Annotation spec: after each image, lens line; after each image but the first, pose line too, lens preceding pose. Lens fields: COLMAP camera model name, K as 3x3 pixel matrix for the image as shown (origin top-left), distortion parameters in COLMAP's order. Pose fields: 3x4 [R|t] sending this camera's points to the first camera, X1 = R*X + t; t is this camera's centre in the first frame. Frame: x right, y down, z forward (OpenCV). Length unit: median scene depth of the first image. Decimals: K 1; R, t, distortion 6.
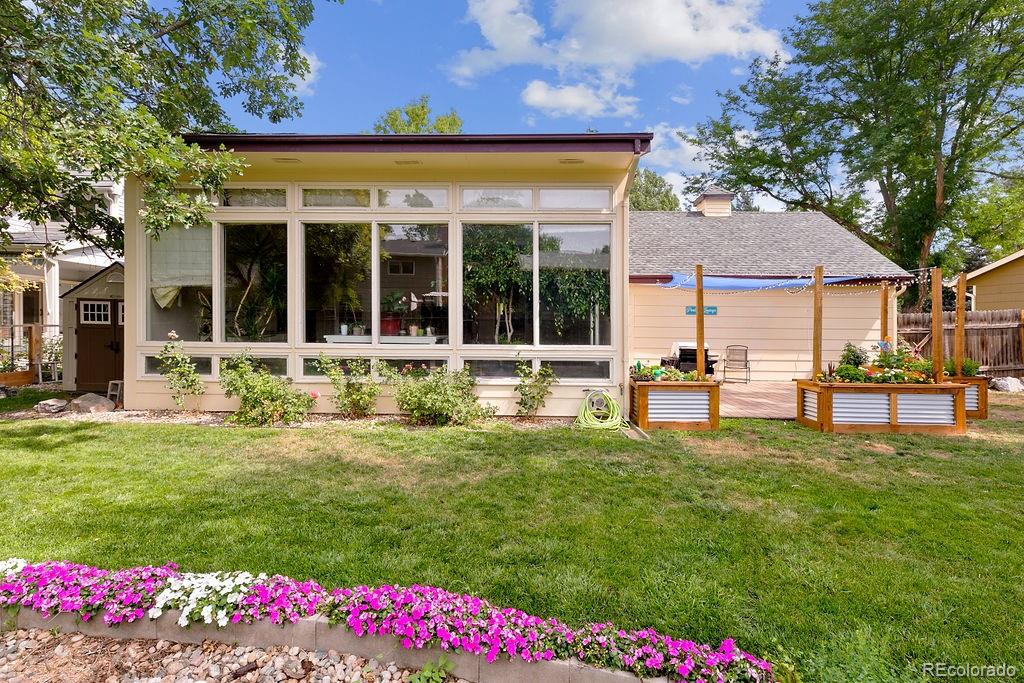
lens RADIAL K [[449.6, 0, 511.5], [0, 449.6, 325.1], [0, 0, 1]] dist [-0.000640, -0.000020]
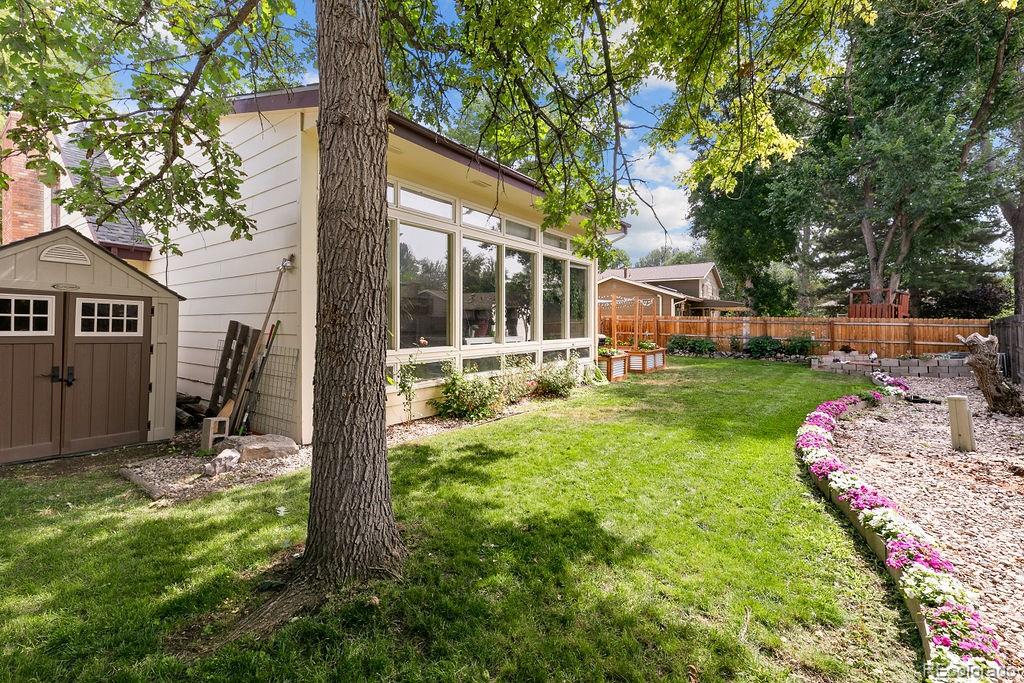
lens RADIAL K [[449.6, 0, 511.5], [0, 449.6, 325.1], [0, 0, 1]] dist [-0.000640, -0.000020]
pose [[0.590428, -0.011838, 0.807003, -1.093770], [-0.002186, 0.999865, 0.016267, -0.028958], [-0.807087, -0.011368, 0.590323, 0.211560]]
